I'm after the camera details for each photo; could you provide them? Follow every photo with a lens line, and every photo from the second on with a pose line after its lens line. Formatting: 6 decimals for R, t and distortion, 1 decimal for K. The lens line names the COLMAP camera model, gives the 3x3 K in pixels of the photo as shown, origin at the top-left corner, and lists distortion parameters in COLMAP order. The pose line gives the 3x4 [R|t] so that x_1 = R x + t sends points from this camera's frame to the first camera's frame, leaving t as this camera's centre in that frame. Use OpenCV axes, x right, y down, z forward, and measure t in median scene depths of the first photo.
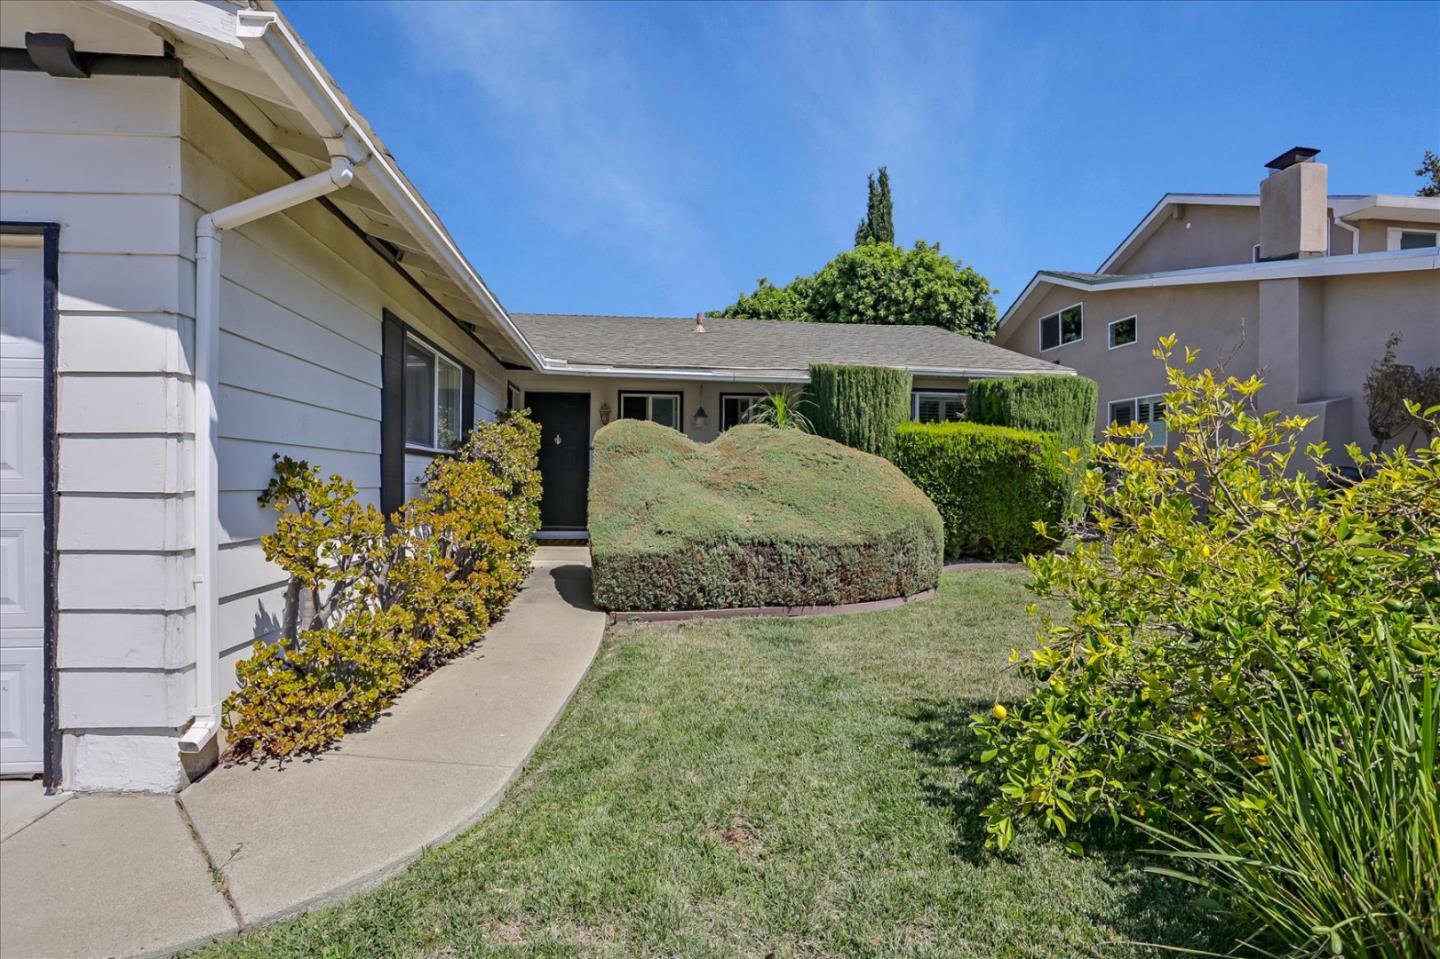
lens RADIAL K [[721.1, 0, 718.4], [0, 721.1, 493.2], [0, 0, 1]] dist [-0.065156, 0.030513]
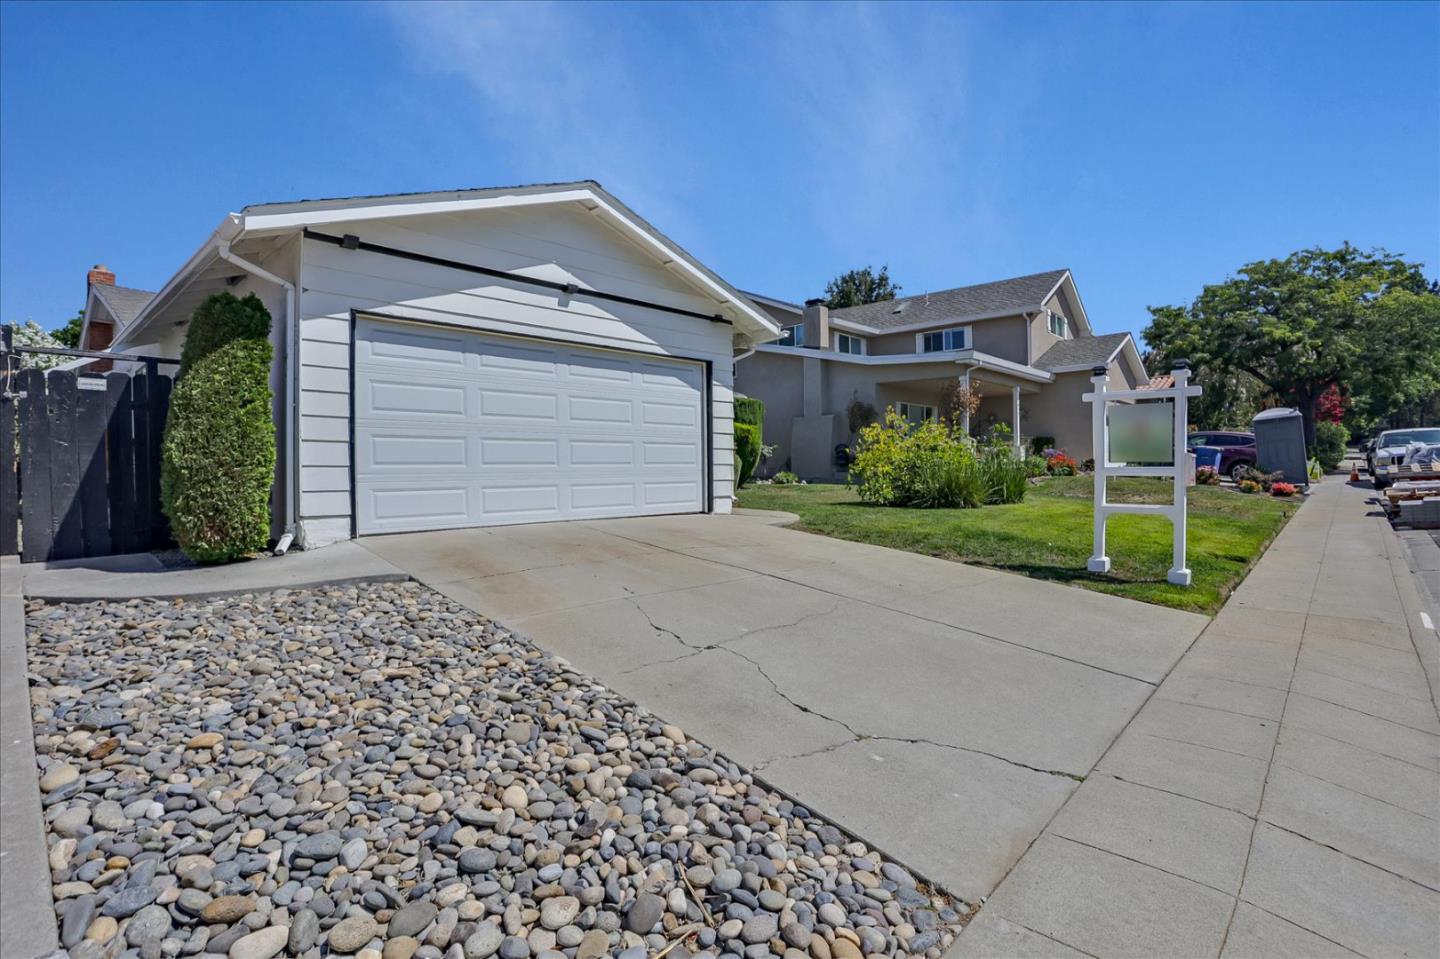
lens RADIAL K [[705.6, 0, 720.0], [0, 705.6, 479.5], [0, 0, 1]] dist [-0.067261, 0.026797]
pose [[0.760383, -0.014499, 0.649313, -0.946846], [0.016732, 0.999856, 0.002733, 0.066612], [-0.649259, 0.008786, 0.760516, -0.529198]]
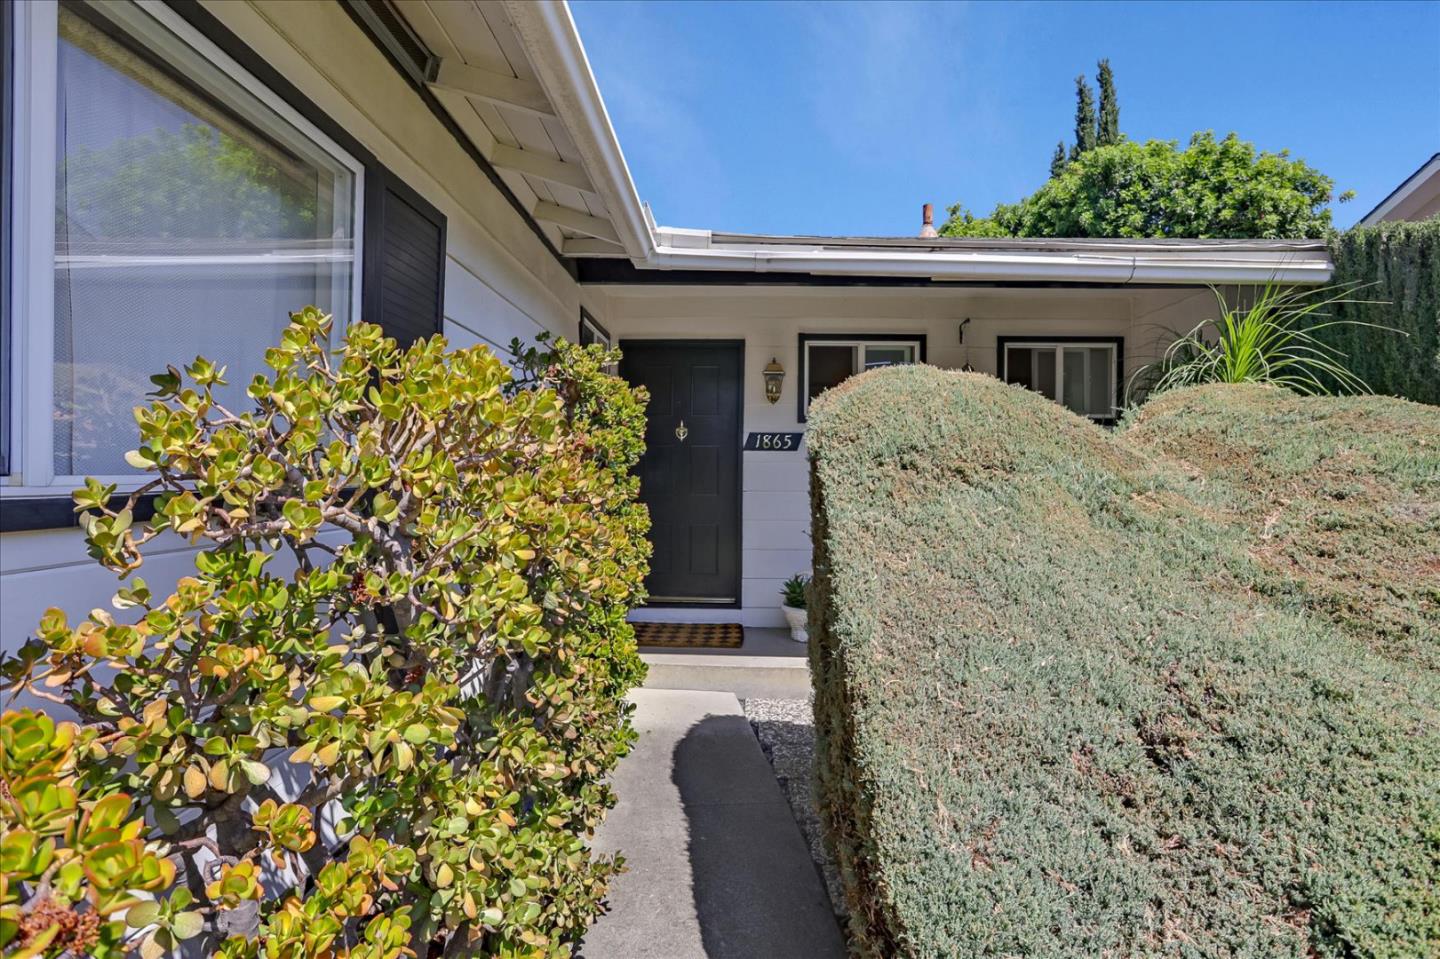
lens RADIAL K [[708.4, 0, 717.4], [0, 708.4, 484.3], [0, 0, 1]] dist [-0.067885, 0.030728]
pose [[0.988810, 0.001562, -0.149174, -0.137625], [-0.002115, 0.999991, -0.003549, -0.039348], [0.149167, 0.003825, 0.988805, 0.566383]]
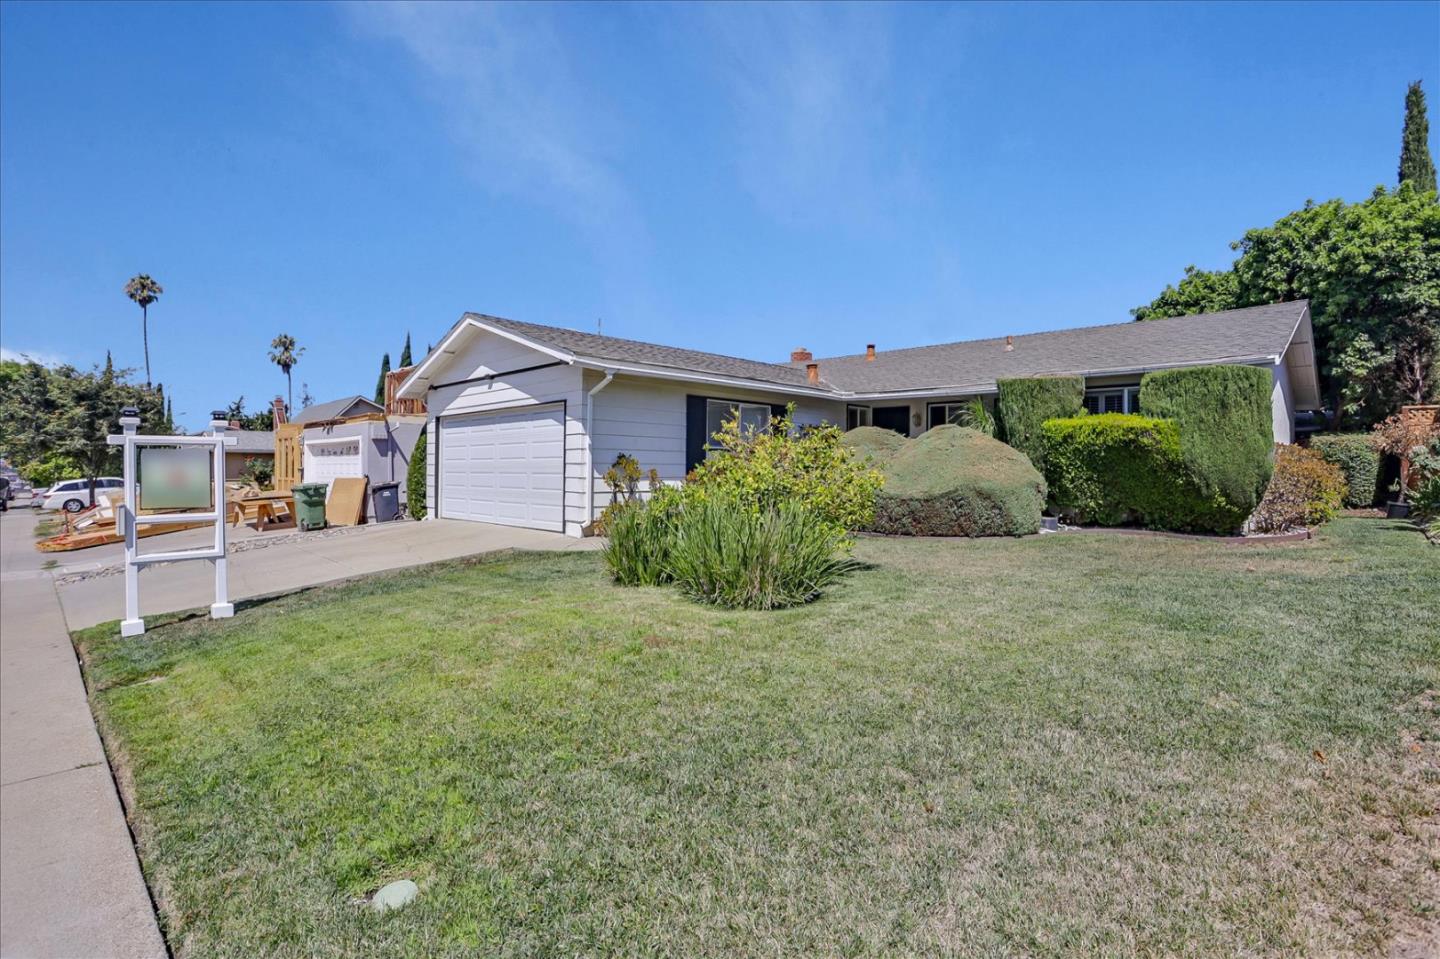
lens RADIAL K [[708.4, 0, 717.4], [0, 708.4, 484.3], [0, 0, 1]] dist [-0.067885, 0.030728]
pose [[0.628661, 0.014753, -0.777540, 0.815825], [-0.014669, 0.999867, 0.007111, 0.022883], [0.777541, 0.006935, 0.628794, -0.267077]]
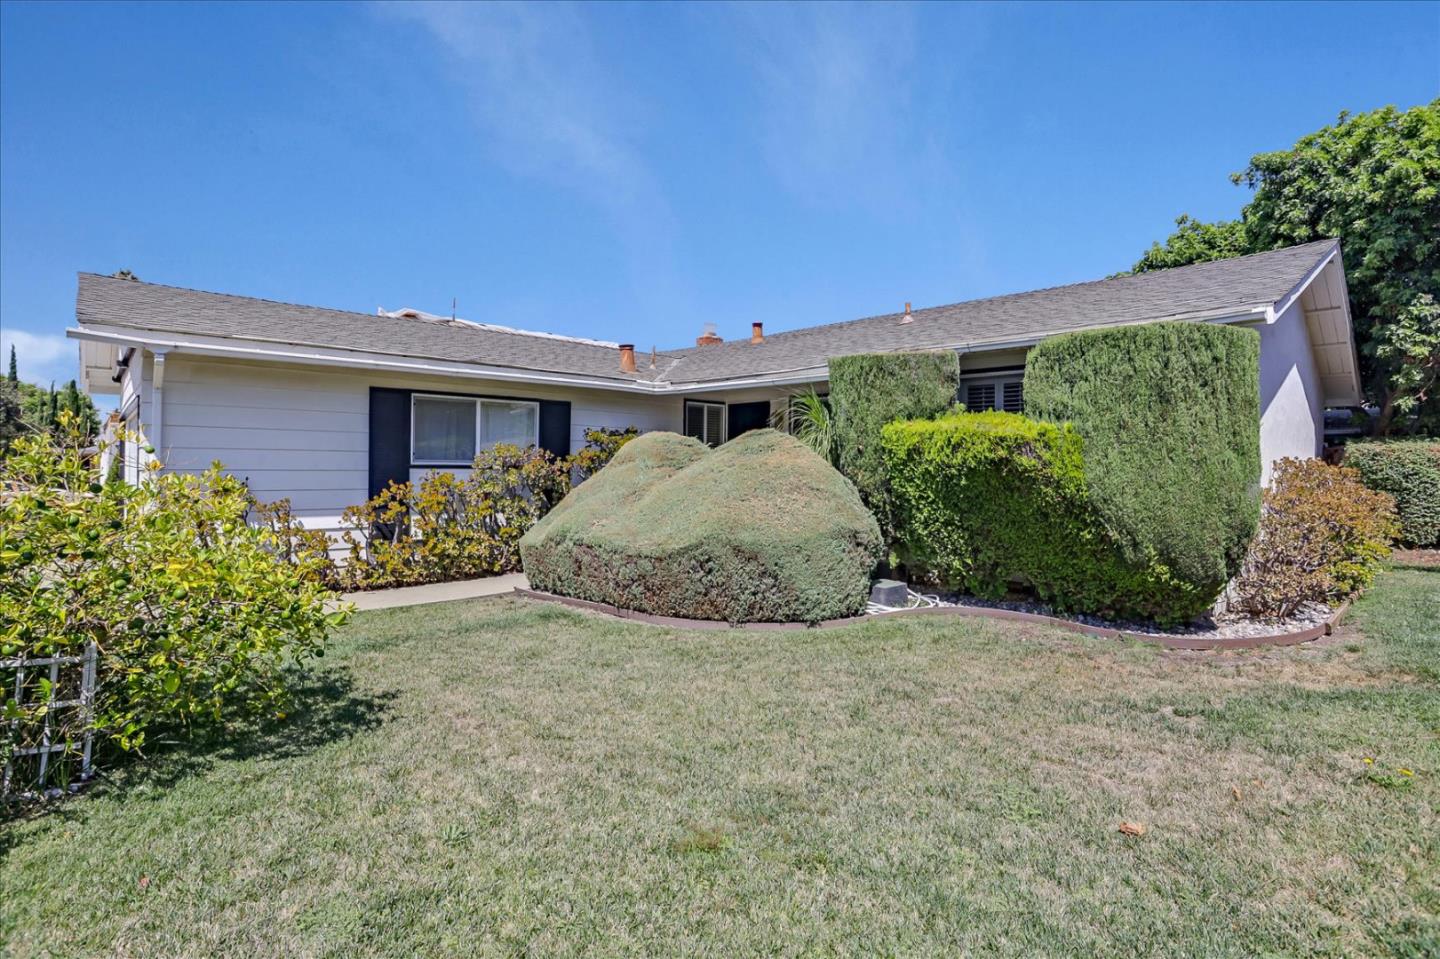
lens RADIAL K [[705.6, 0, 720.0], [0, 705.6, 479.5], [0, 0, 1]] dist [-0.067261, 0.026797]
pose [[0.595397, 0.014975, -0.803292, 0.723994], [-0.017812, 0.999827, 0.005437, -0.028769], [0.803234, 0.011071, 0.595561, 0.347280]]
